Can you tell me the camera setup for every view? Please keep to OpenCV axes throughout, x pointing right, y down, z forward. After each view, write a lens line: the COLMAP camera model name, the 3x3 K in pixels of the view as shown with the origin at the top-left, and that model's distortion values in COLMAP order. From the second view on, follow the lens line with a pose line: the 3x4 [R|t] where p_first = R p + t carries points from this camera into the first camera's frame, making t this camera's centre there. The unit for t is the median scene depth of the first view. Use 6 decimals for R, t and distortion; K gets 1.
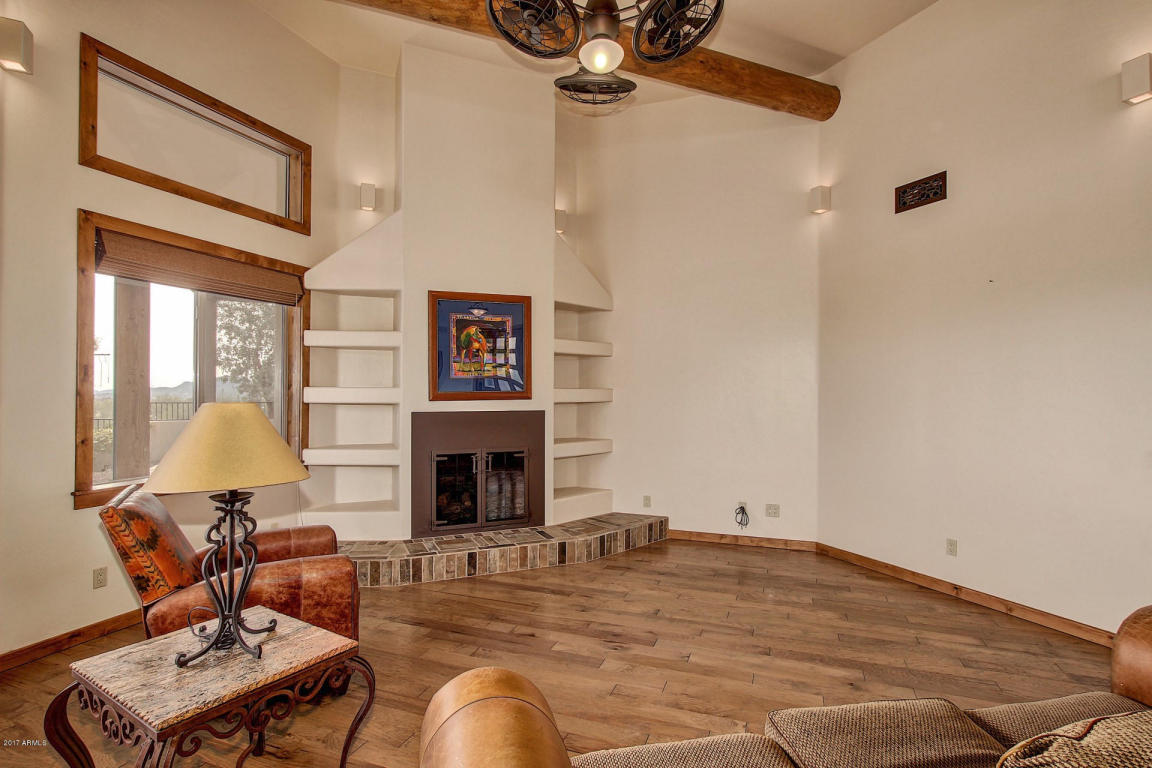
lens RADIAL K [[576.0, 0, 576.0], [0, 576.0, 384.0], [0, 0, 1]] dist [-0.022393, -0.000074]
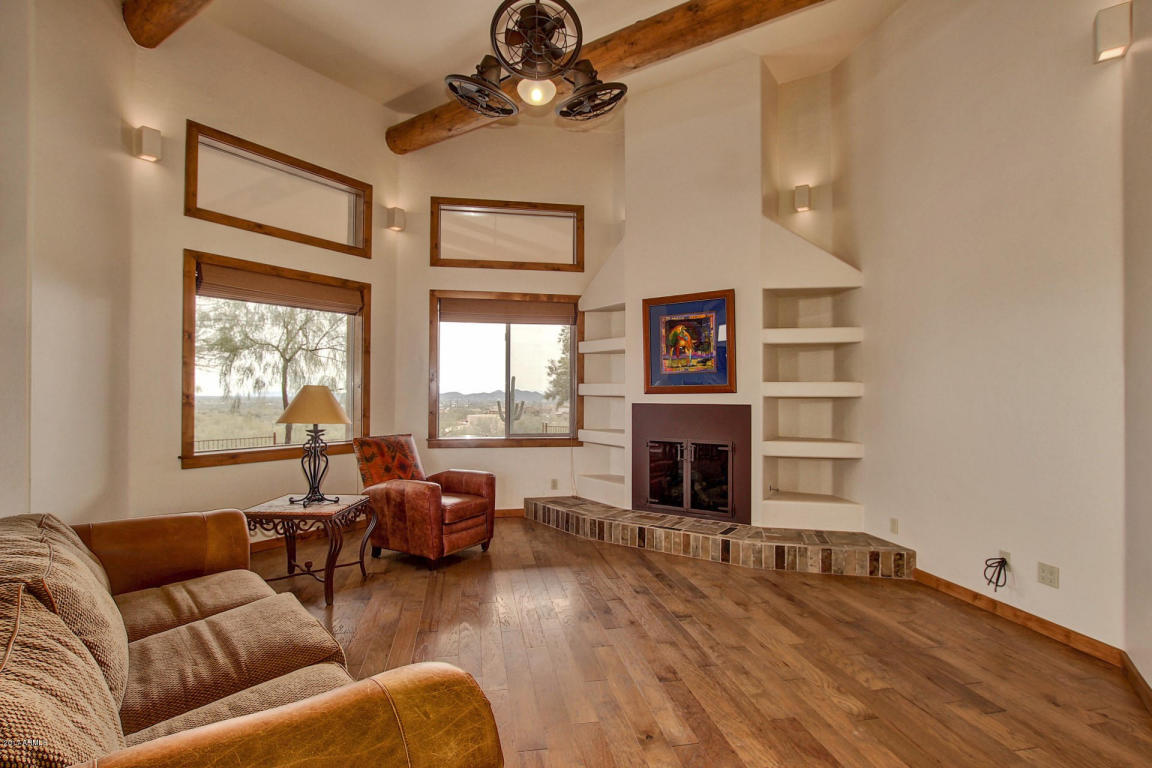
lens RADIAL K [[559.2, 0, 578.2], [0, 559.2, 387.3], [0, 0, 1]] dist [-0.024177, 0.000432]
pose [[0.524398, -0.009229, -0.851423, 0.621768], [0.009700, 0.999941, -0.004865, 0.019367], [0.851418, -0.005708, 0.524457, 0.284971]]
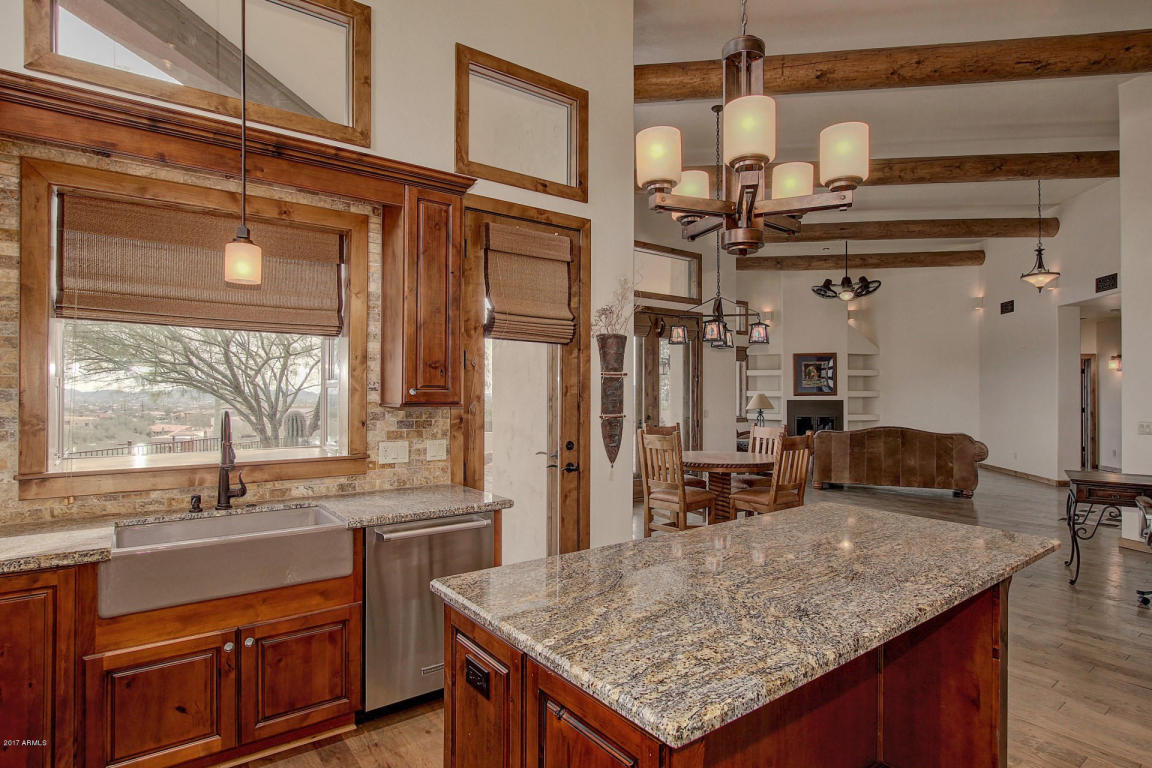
lens RADIAL K [[599.5, 0, 573.1], [0, 599.5, 390.0], [0, 0, 1]] dist [-0.023958, 0.000675]
pose [[0.841356, -0.005601, -0.540452, 0.356279], [0.008785, 0.999956, 0.003315, -0.014354], [0.540409, -0.007537, 0.841369, -1.766275]]
